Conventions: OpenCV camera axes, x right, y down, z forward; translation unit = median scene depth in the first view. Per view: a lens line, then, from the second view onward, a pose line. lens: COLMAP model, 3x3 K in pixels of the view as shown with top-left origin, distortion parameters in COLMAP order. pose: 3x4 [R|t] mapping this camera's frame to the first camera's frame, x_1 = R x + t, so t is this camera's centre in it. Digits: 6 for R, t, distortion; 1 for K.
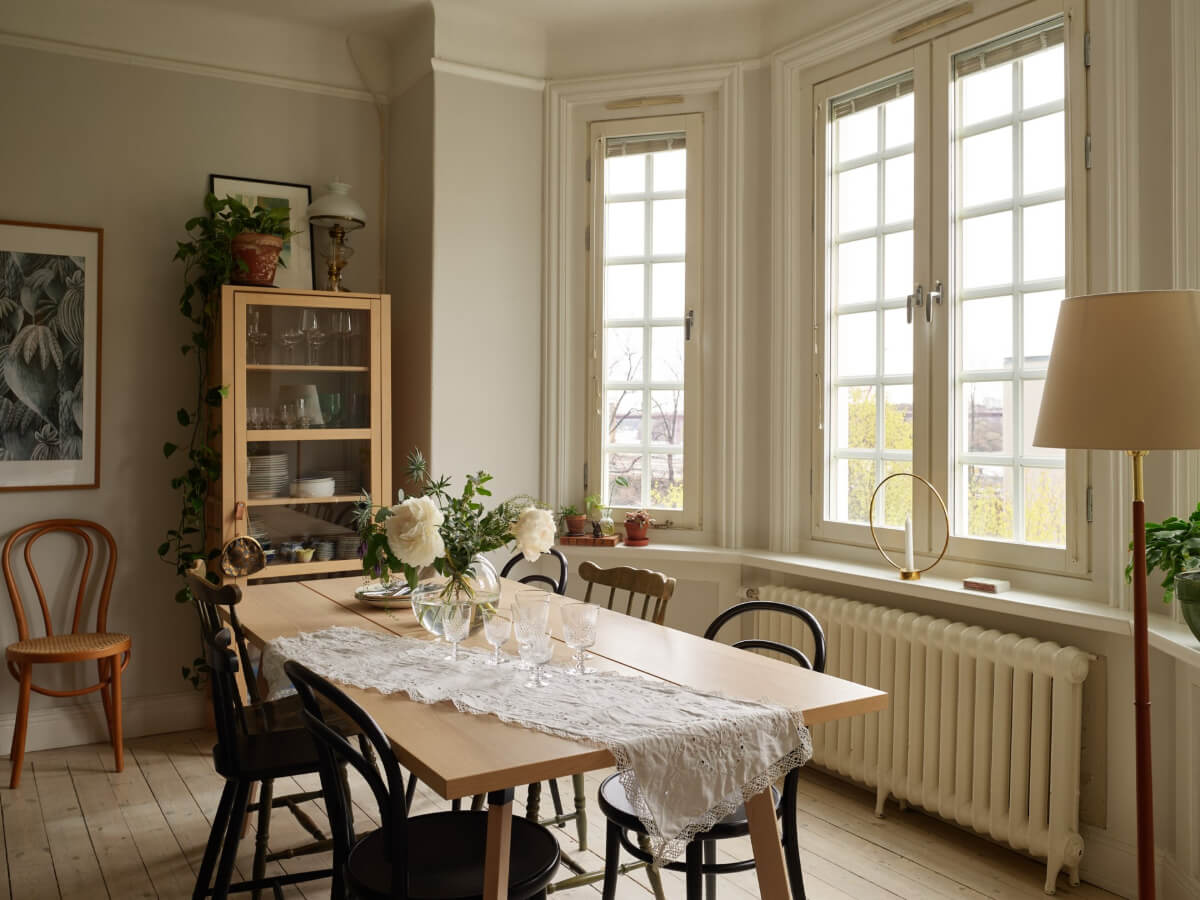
lens RADIAL K [[1040.3, 0, 578.6], [0, 1040.3, 392.2], [0, 0, 1]] dist [0.003879, -0.029859]
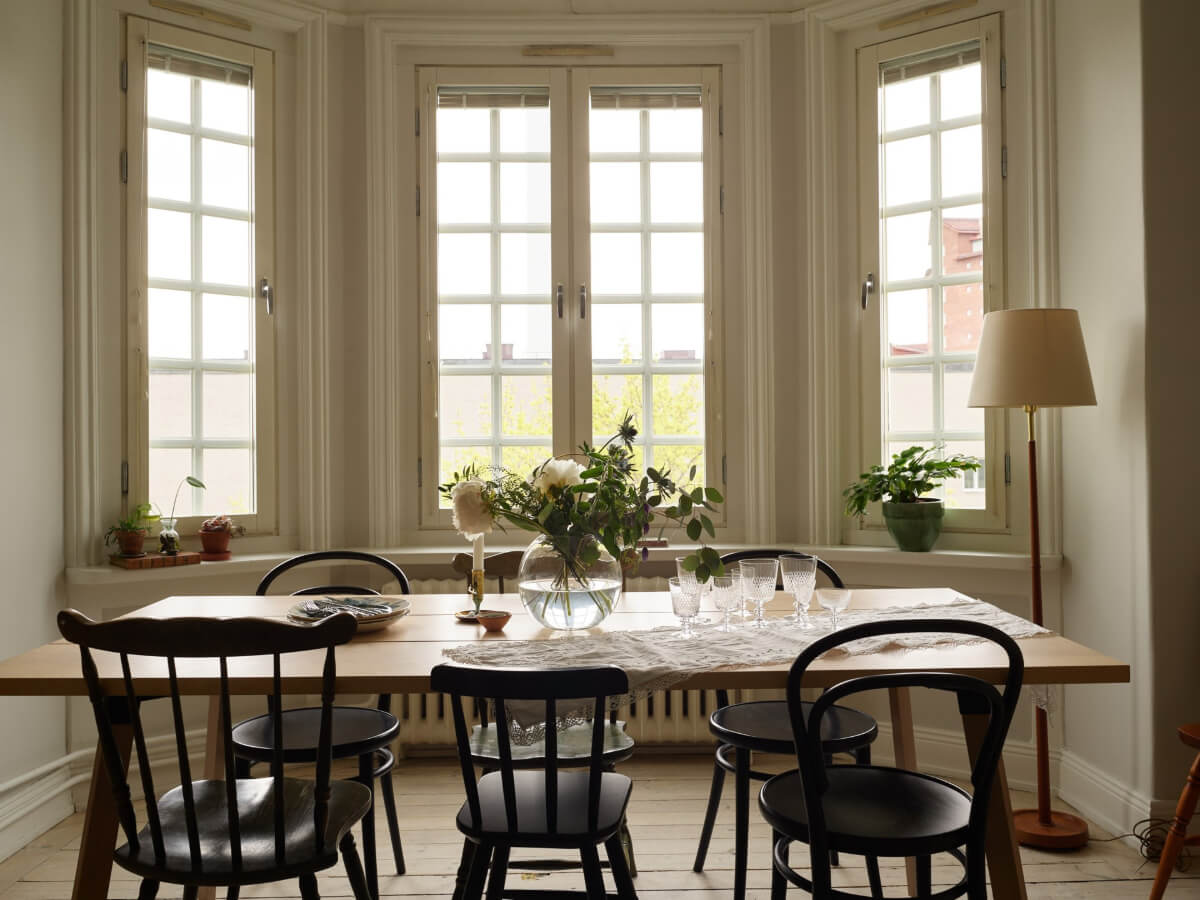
lens RADIAL K [[1040.3, 0, 624.6], [0, 1040.3, 430.4], [0, 0, 1]] dist [0.003879, -0.029859]
pose [[0.497321, -0.003603, 0.867559, -0.500542], [-0.017583, 0.999744, 0.014231, 0.029011], [-0.867389, -0.022332, 0.497130, 0.323057]]
